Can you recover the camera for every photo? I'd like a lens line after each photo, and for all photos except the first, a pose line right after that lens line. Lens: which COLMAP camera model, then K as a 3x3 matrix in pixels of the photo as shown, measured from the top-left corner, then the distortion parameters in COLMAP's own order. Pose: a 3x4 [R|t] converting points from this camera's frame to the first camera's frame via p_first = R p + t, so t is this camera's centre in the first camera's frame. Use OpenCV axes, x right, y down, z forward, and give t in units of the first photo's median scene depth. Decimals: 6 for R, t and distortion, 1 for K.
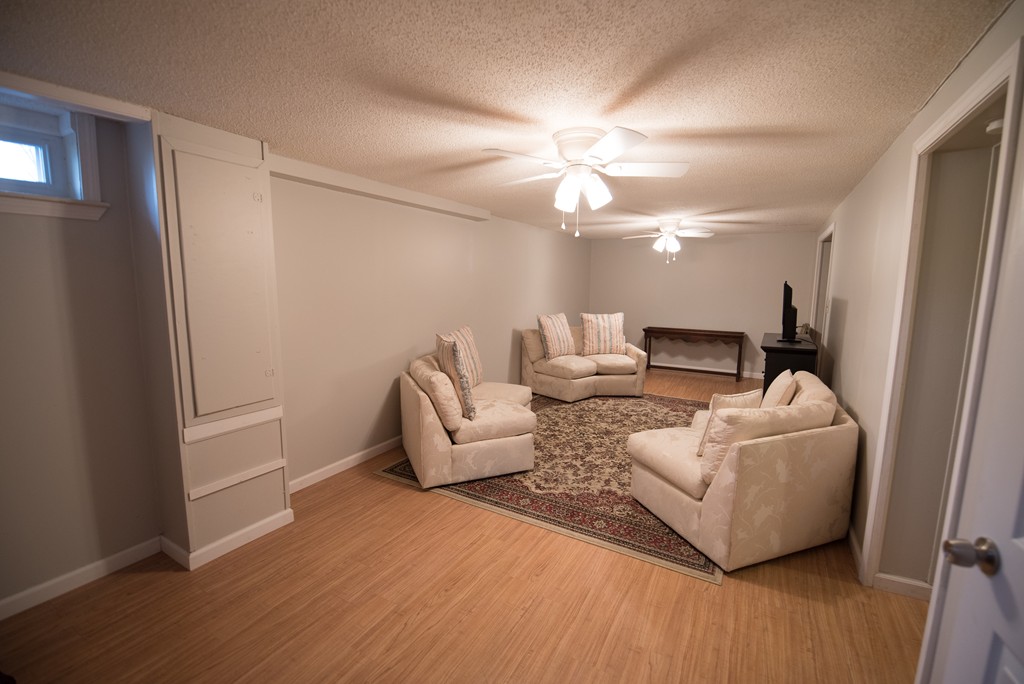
lens RADIAL K [[444.1, 0, 513.8], [0, 444.1, 341.5], [0, 0, 1]] dist [-0.007097, -0.002684]
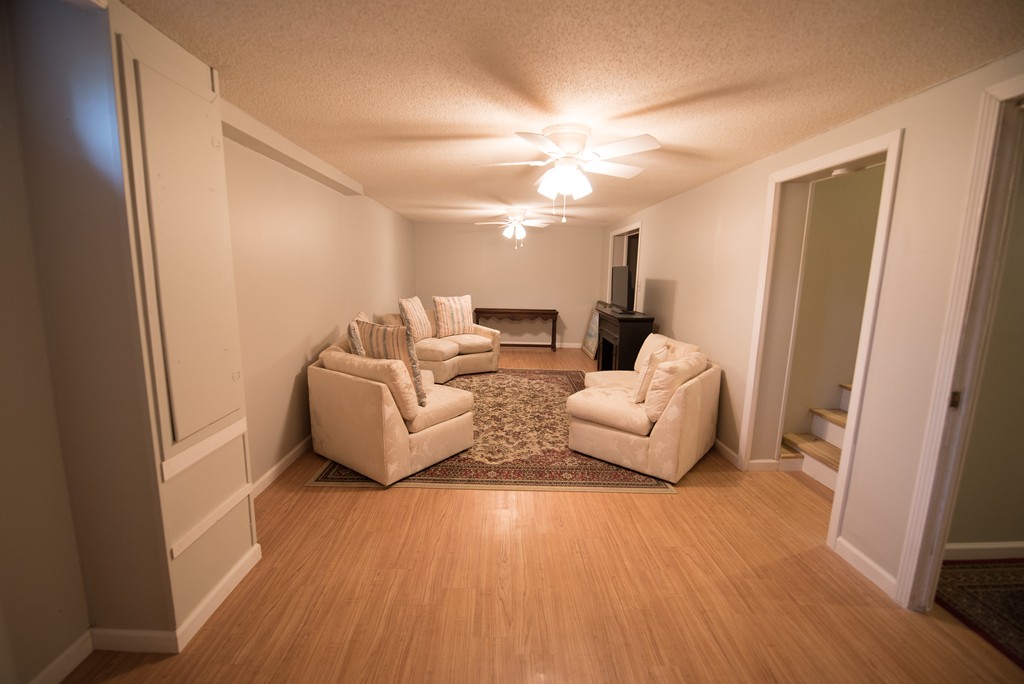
lens RADIAL K [[444.1, 0, 510.5], [0, 444.1, 342.8], [0, 0, 1]] dist [-0.007097, -0.002684]
pose [[0.862986, -0.074939, 0.499639, -0.417538], [0.057114, 0.997069, 0.050899, 0.001004], [-0.501989, -0.015389, 0.864737, 0.073034]]
